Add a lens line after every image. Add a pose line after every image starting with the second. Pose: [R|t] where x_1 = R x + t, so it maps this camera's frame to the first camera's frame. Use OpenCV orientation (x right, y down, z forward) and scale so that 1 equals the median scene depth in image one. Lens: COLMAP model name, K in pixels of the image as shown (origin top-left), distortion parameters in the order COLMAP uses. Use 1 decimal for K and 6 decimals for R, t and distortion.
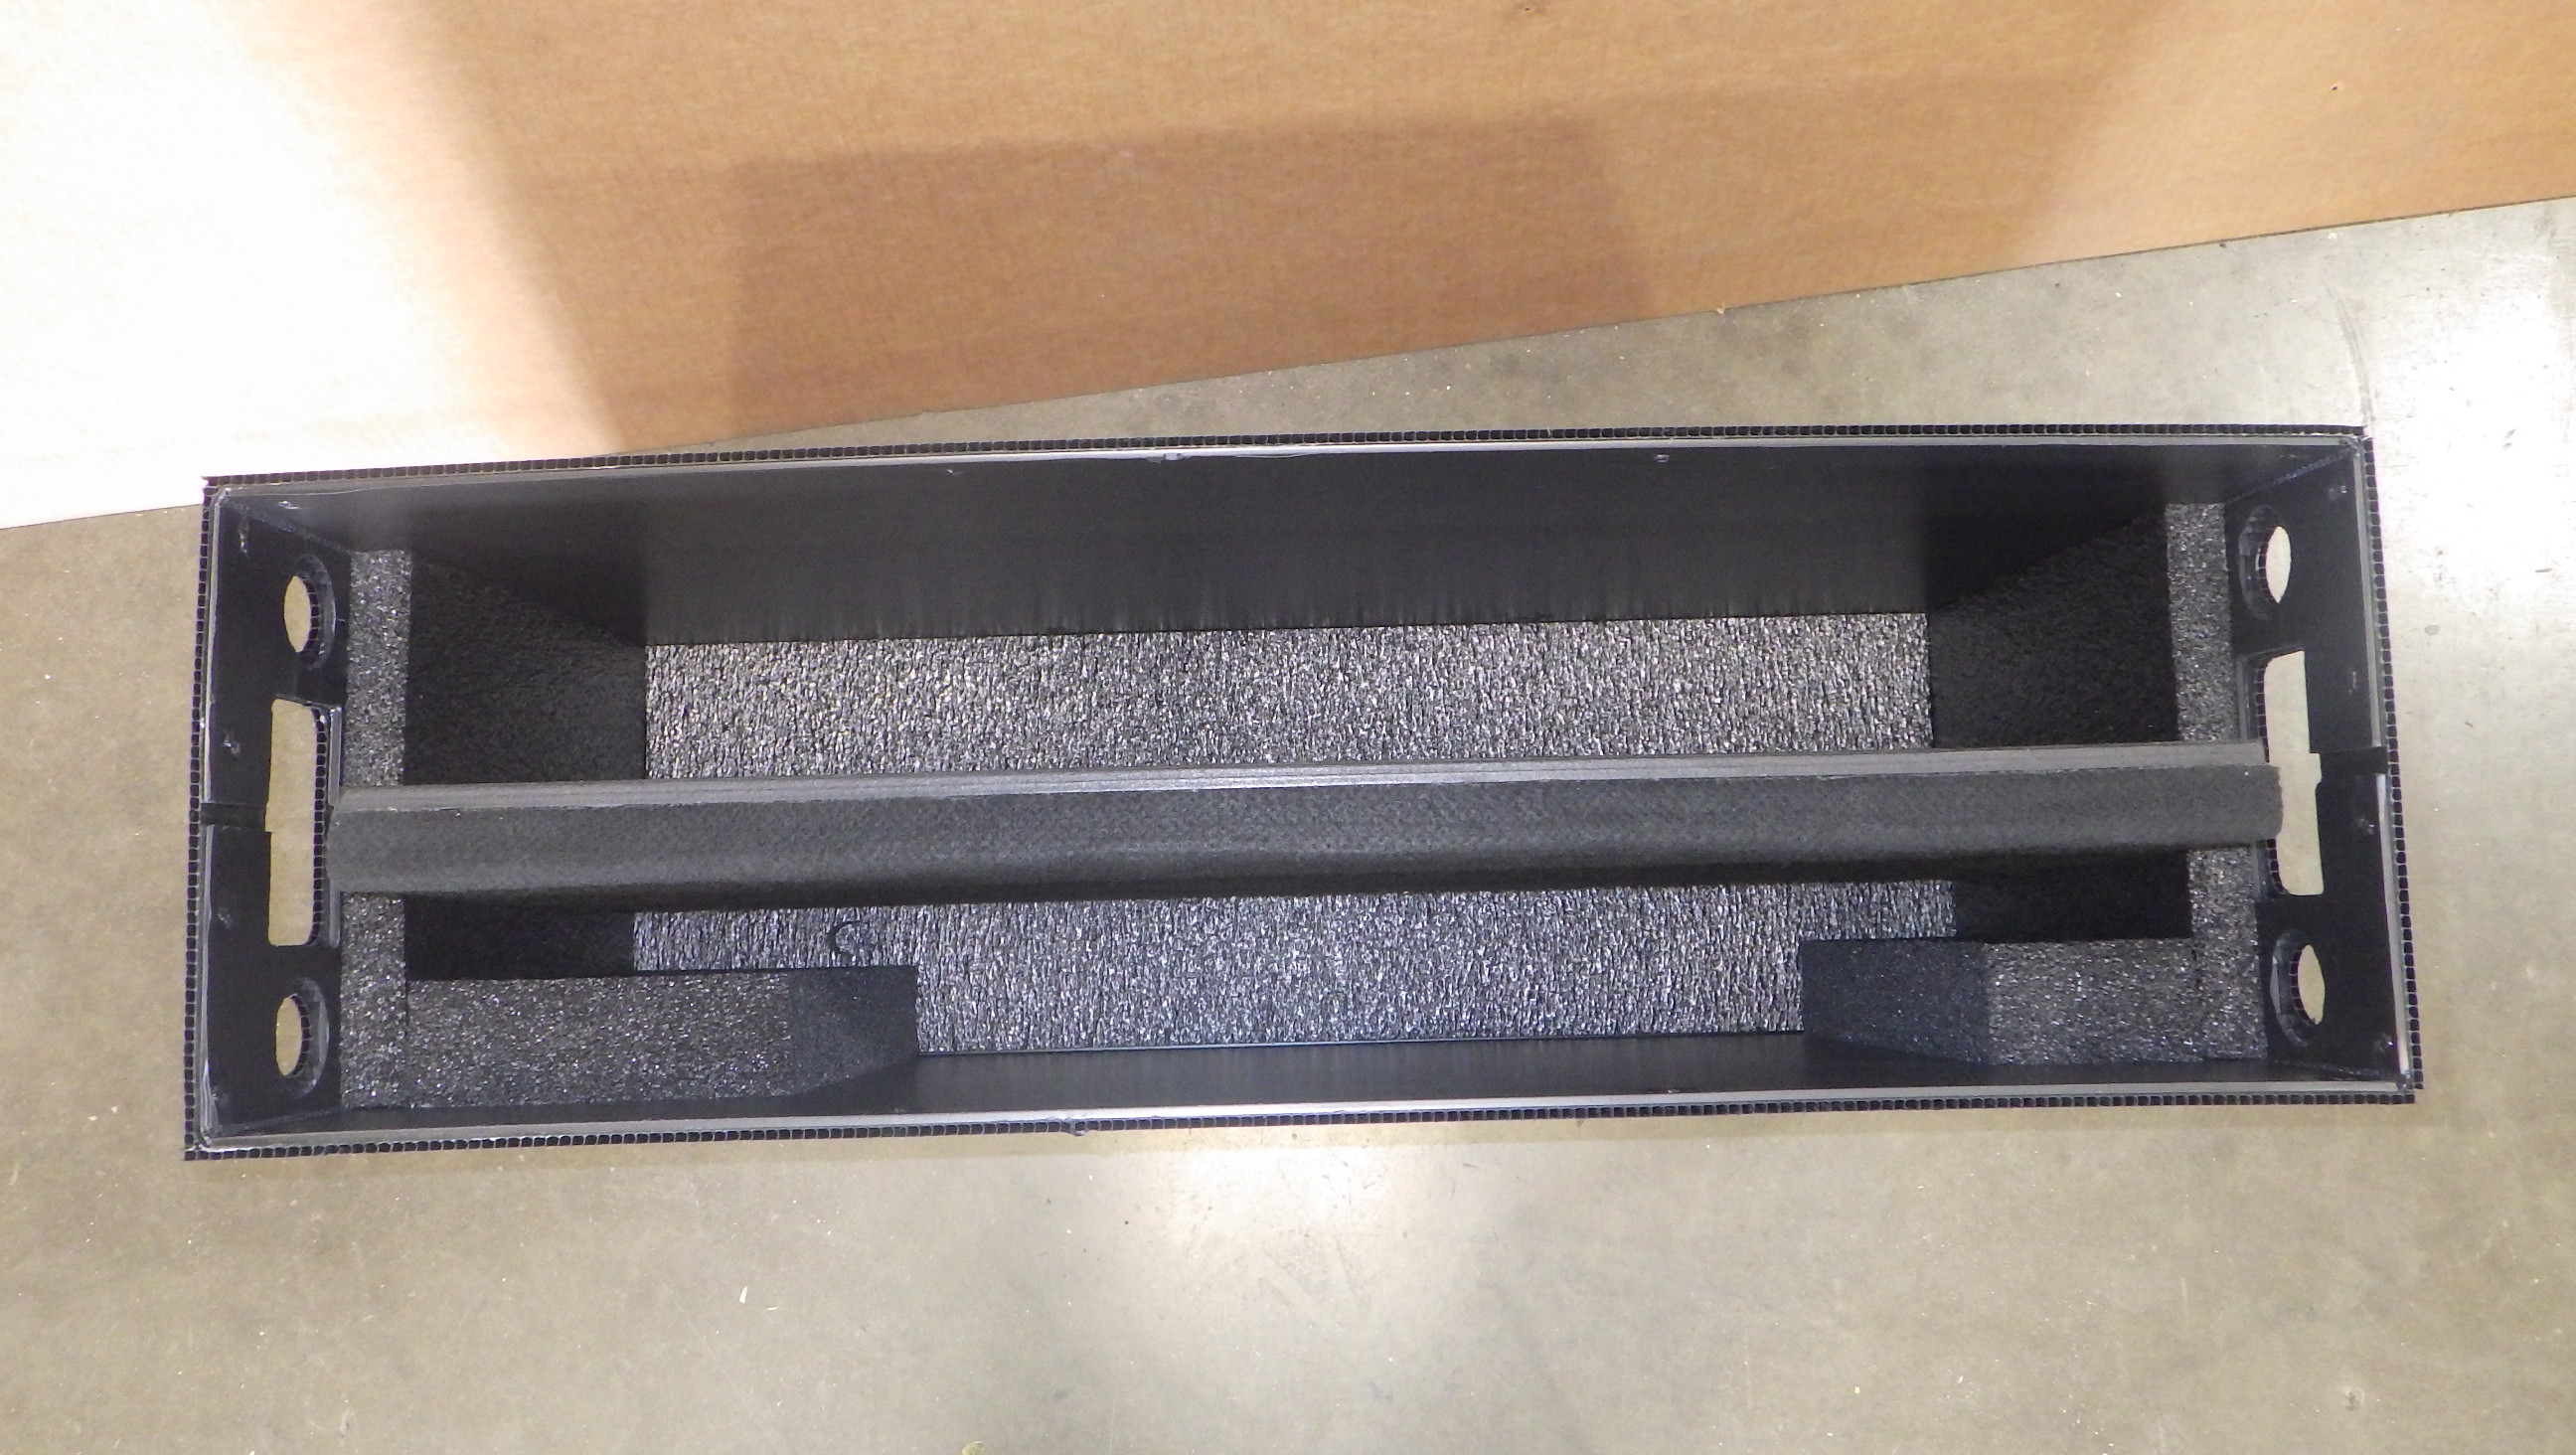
lens RADIAL K [[2154.9, 0, 1289.9], [0, 2154.9, 665.4], [0, 0, 1]] dist [0.002146, 0.004928]
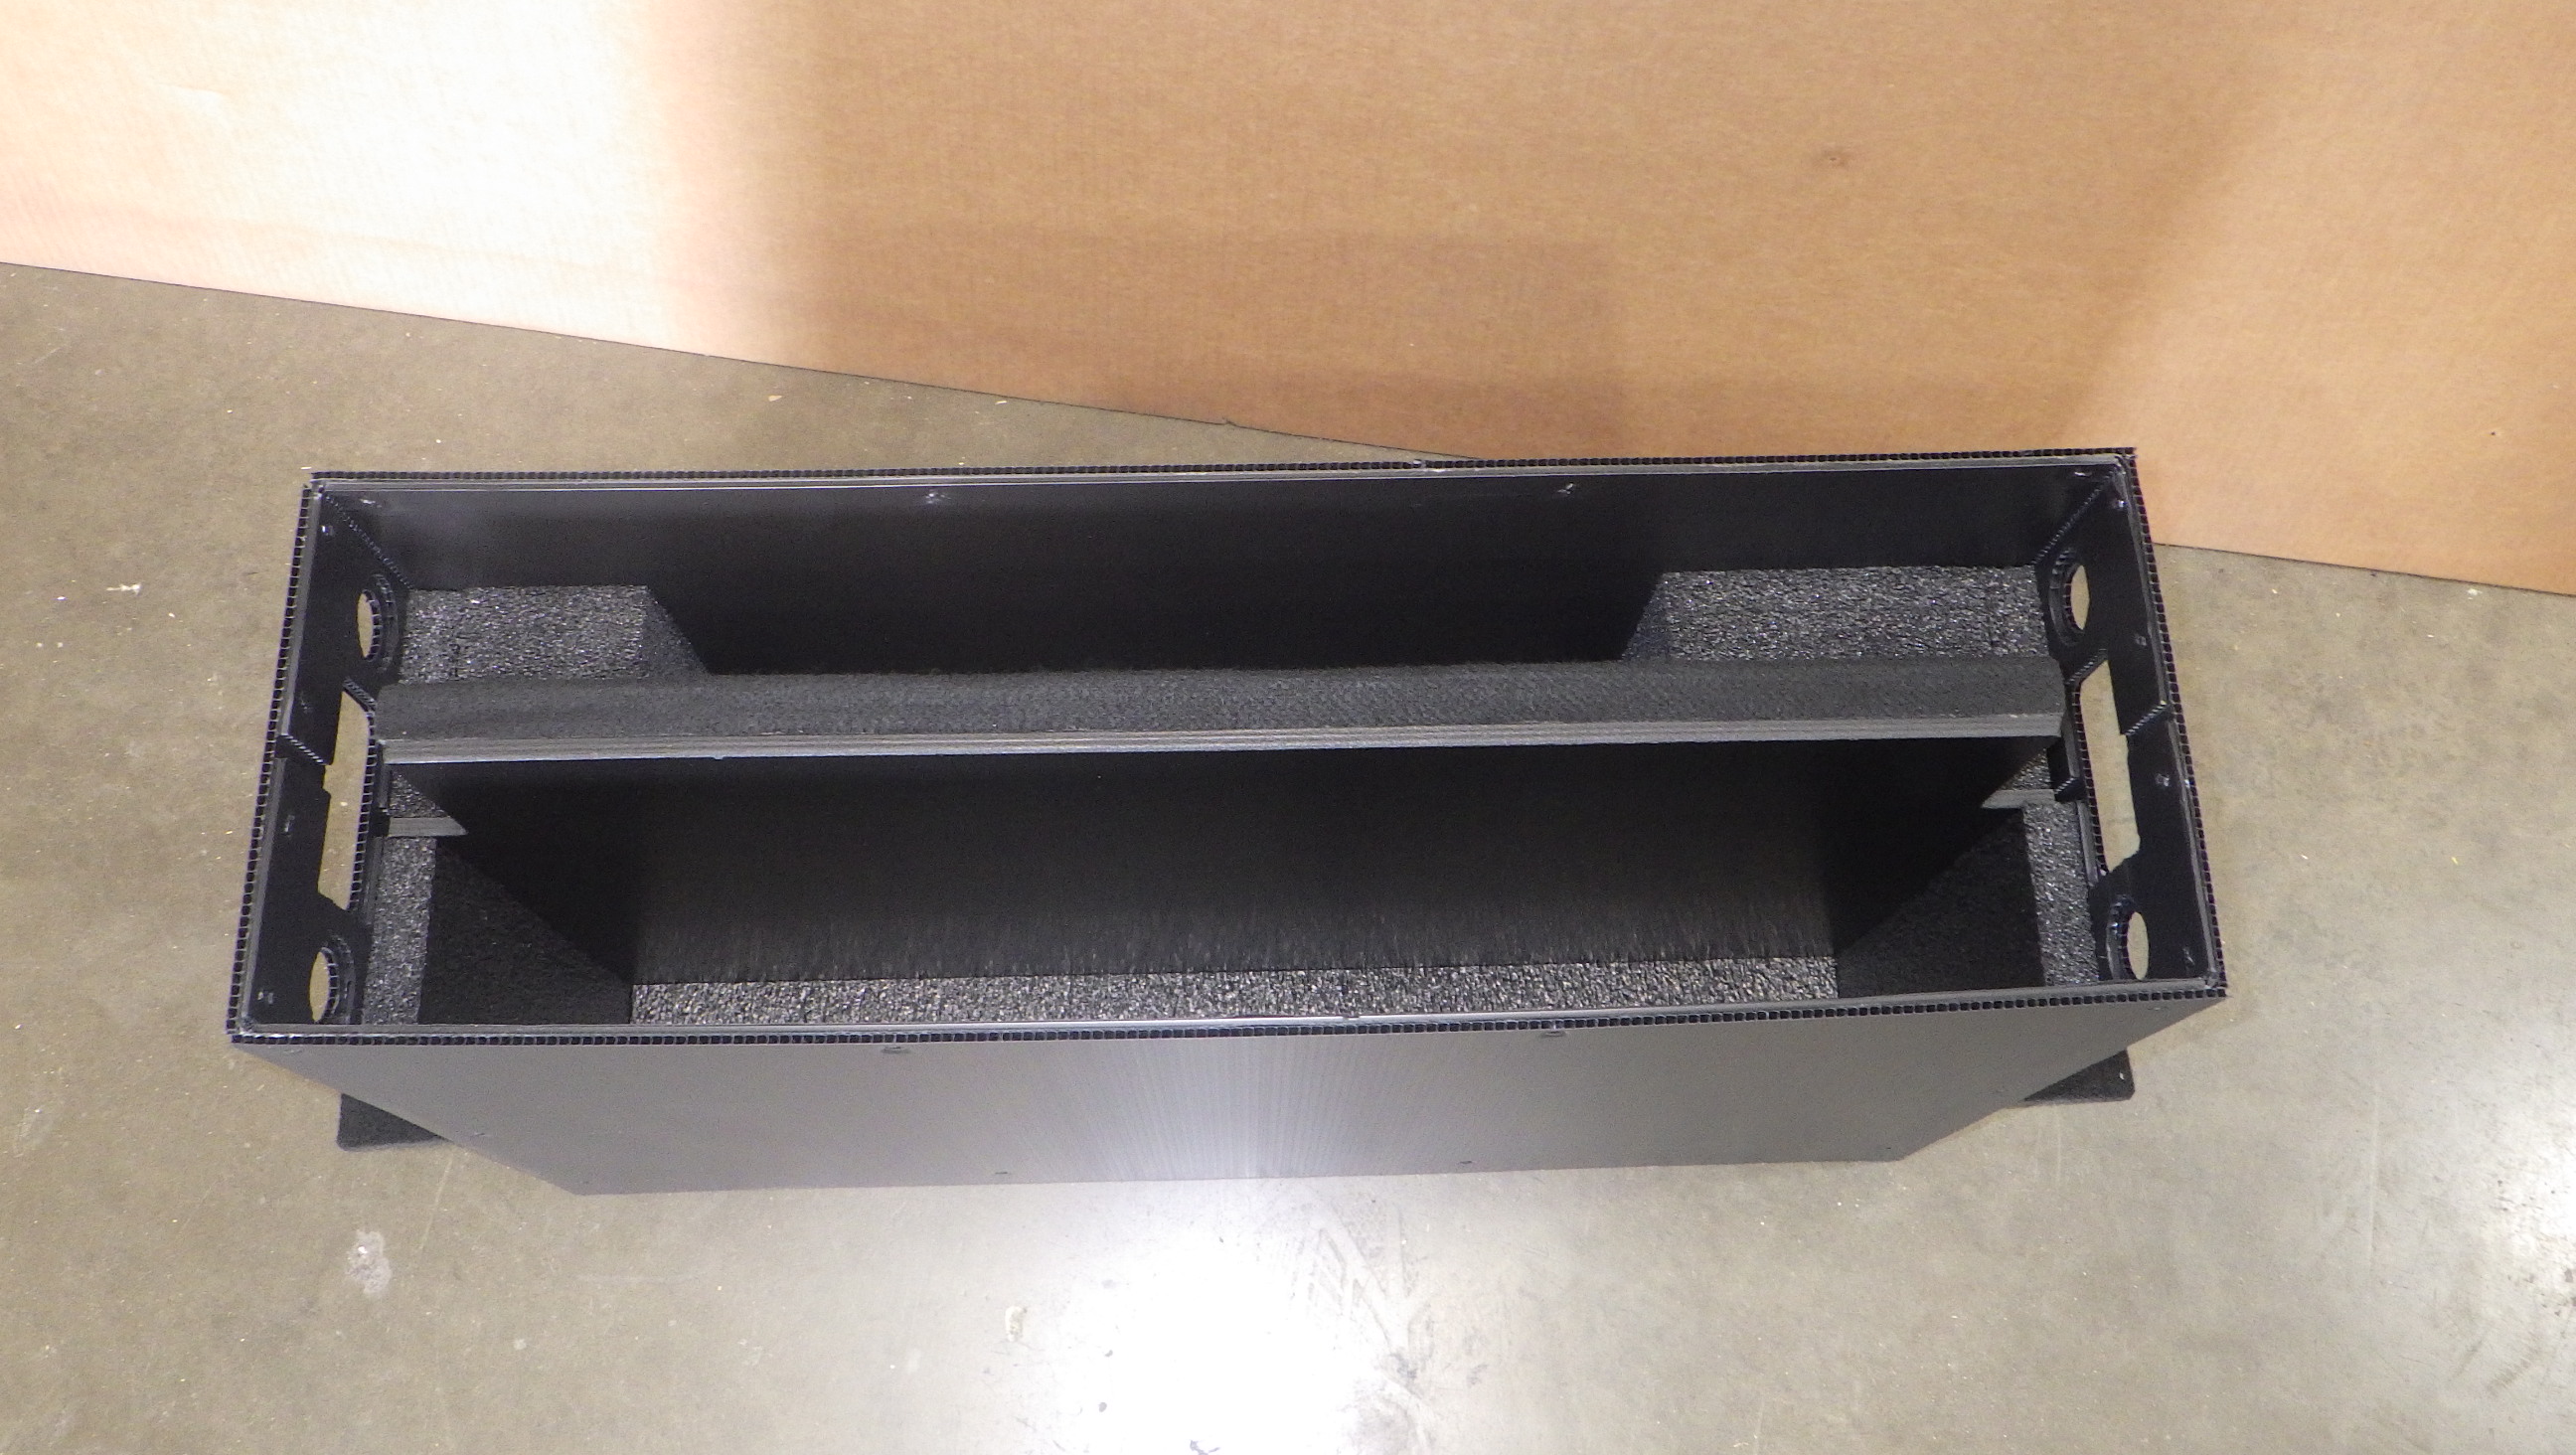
lens RADIAL K [[2154.9, 0, 1289.9], [0, 2154.9, 665.4], [0, 0, 1]] dist [0.002146, 0.004928]
pose [[0.965178, 0.251323, -0.072581, -0.021263], [-0.261403, 0.937192, -0.230955, 0.274125], [0.009978, 0.241886, 0.970253, -0.091744]]
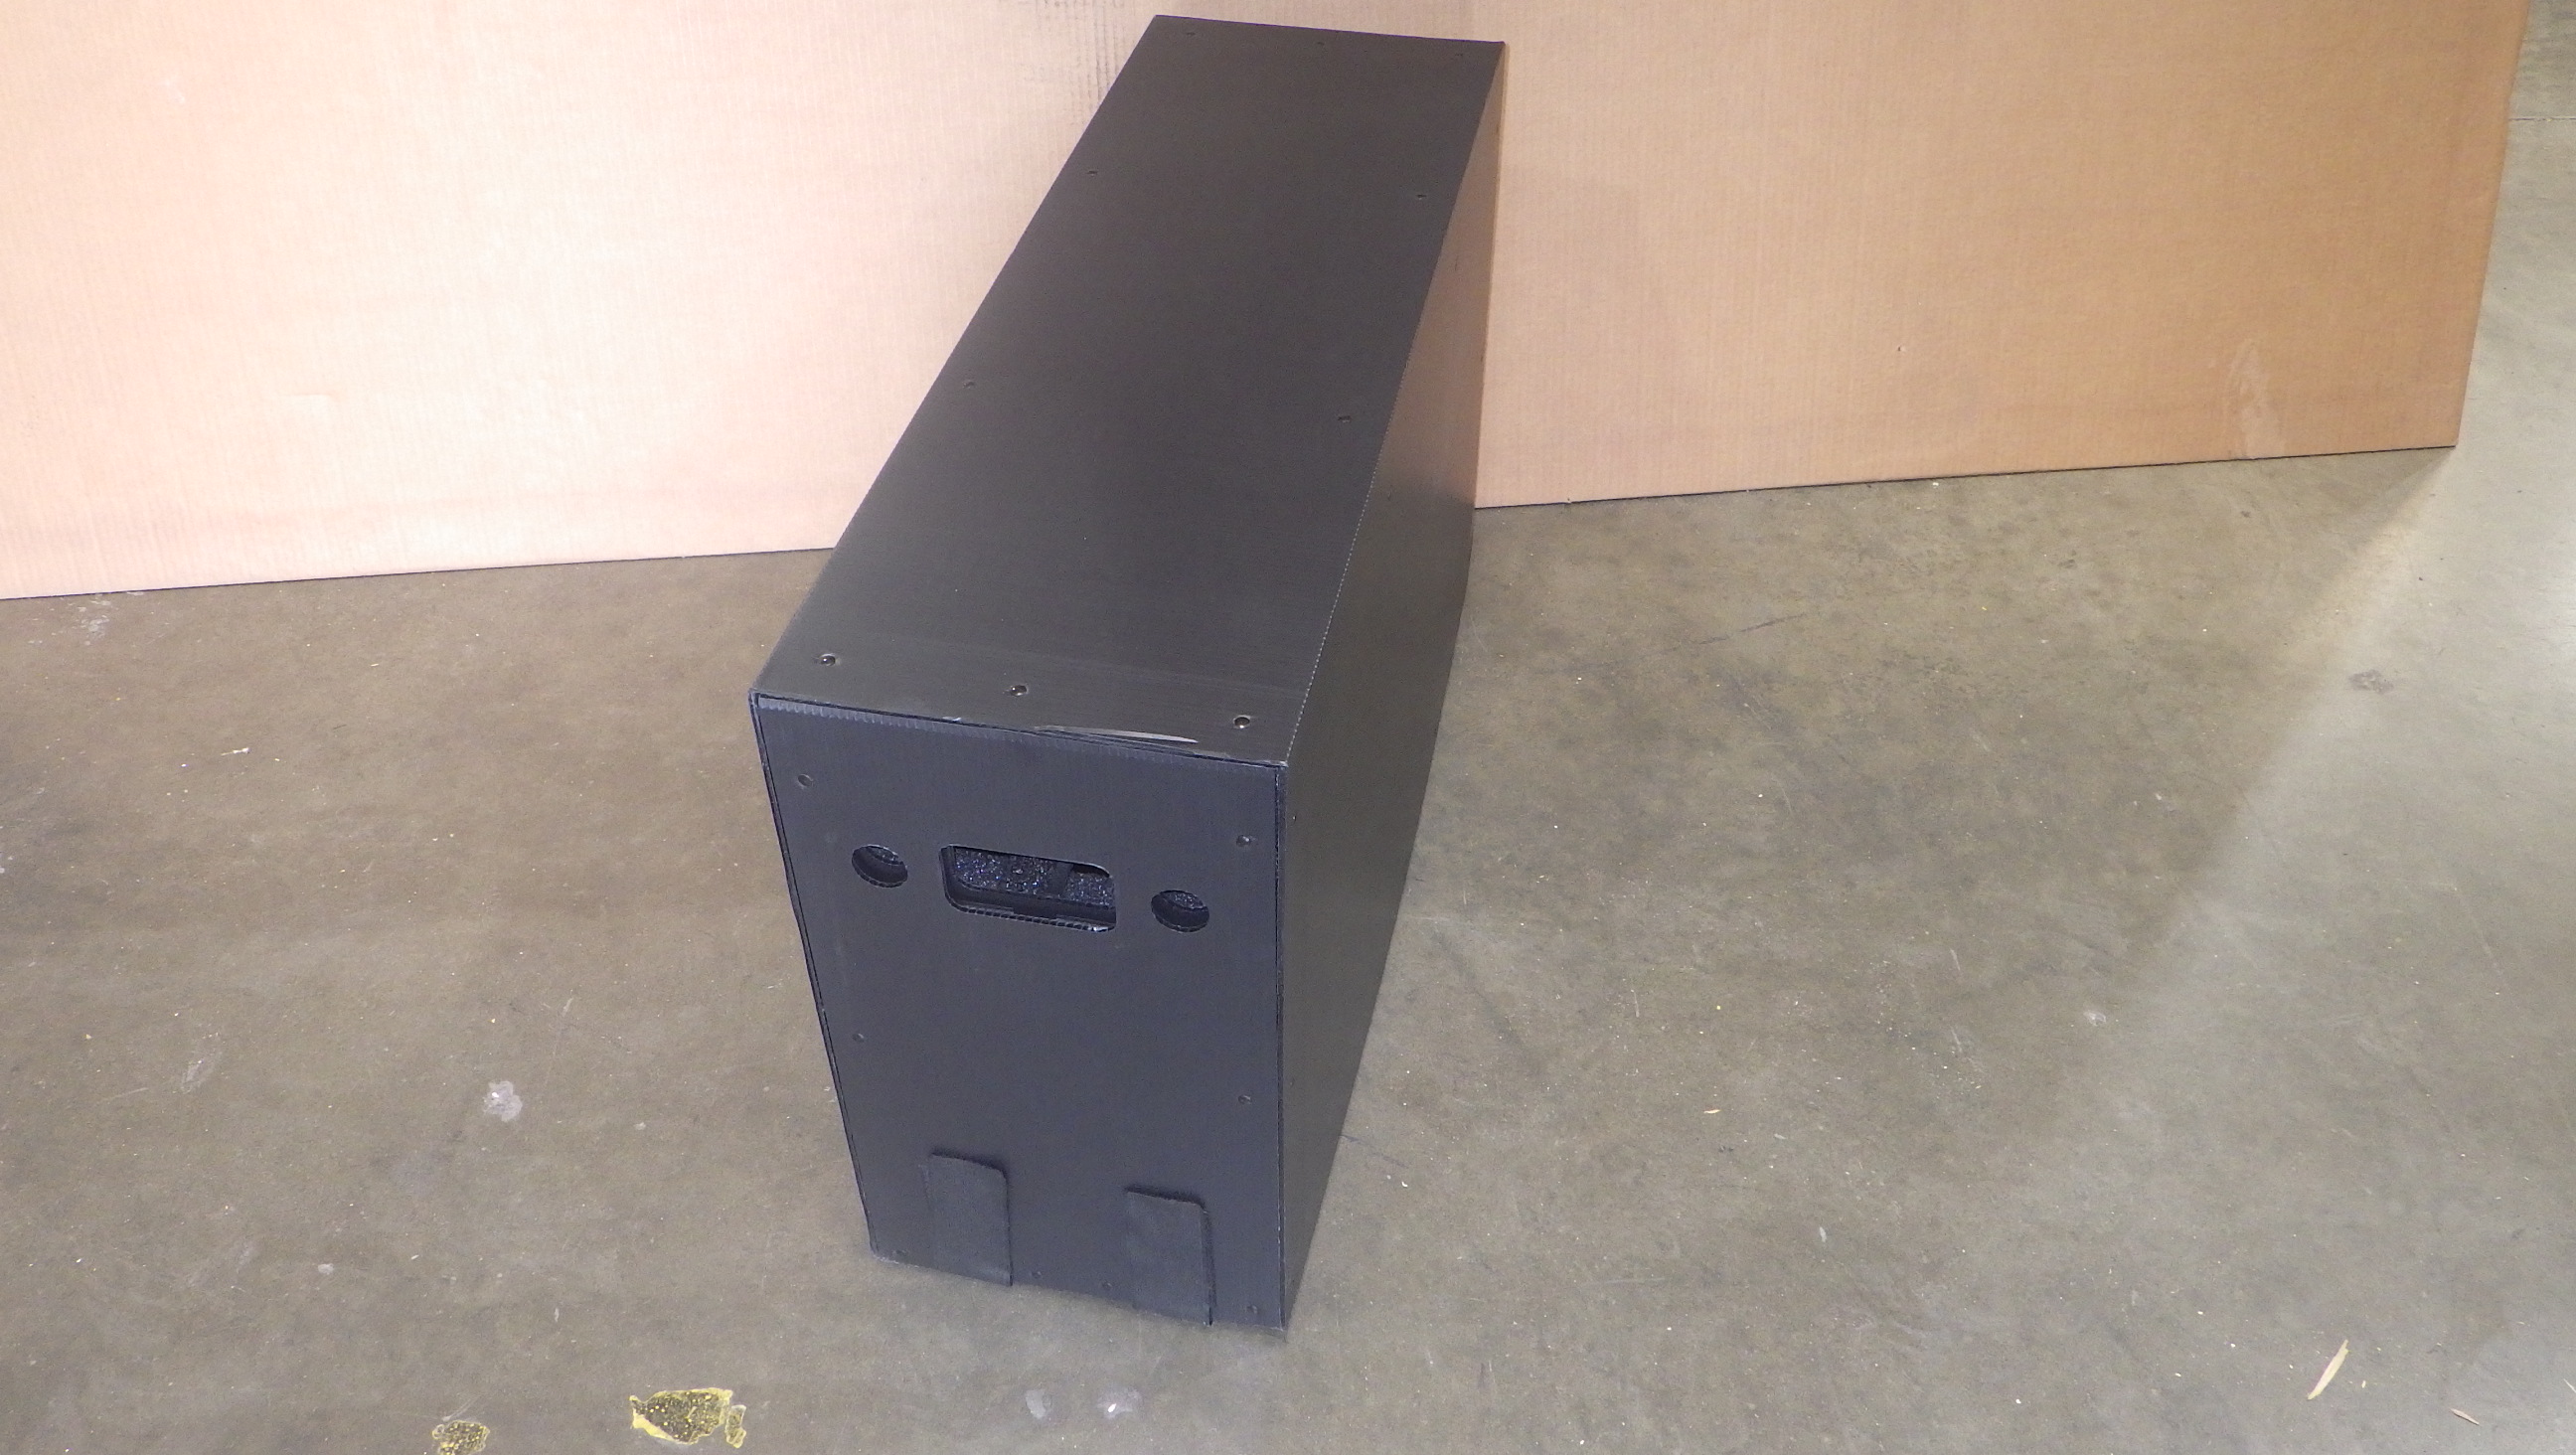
lens RADIAL K [[2154.9, 0, 1289.9], [0, 2154.9, 665.4], [0, 0, 1]] dist [0.002146, 0.004928]
pose [[0.999895, 0.013293, -0.005834, 0.006400], [-0.013703, 0.731613, -0.681583, 1.081793], [-0.004792, 0.681591, 0.731718, -0.103569]]
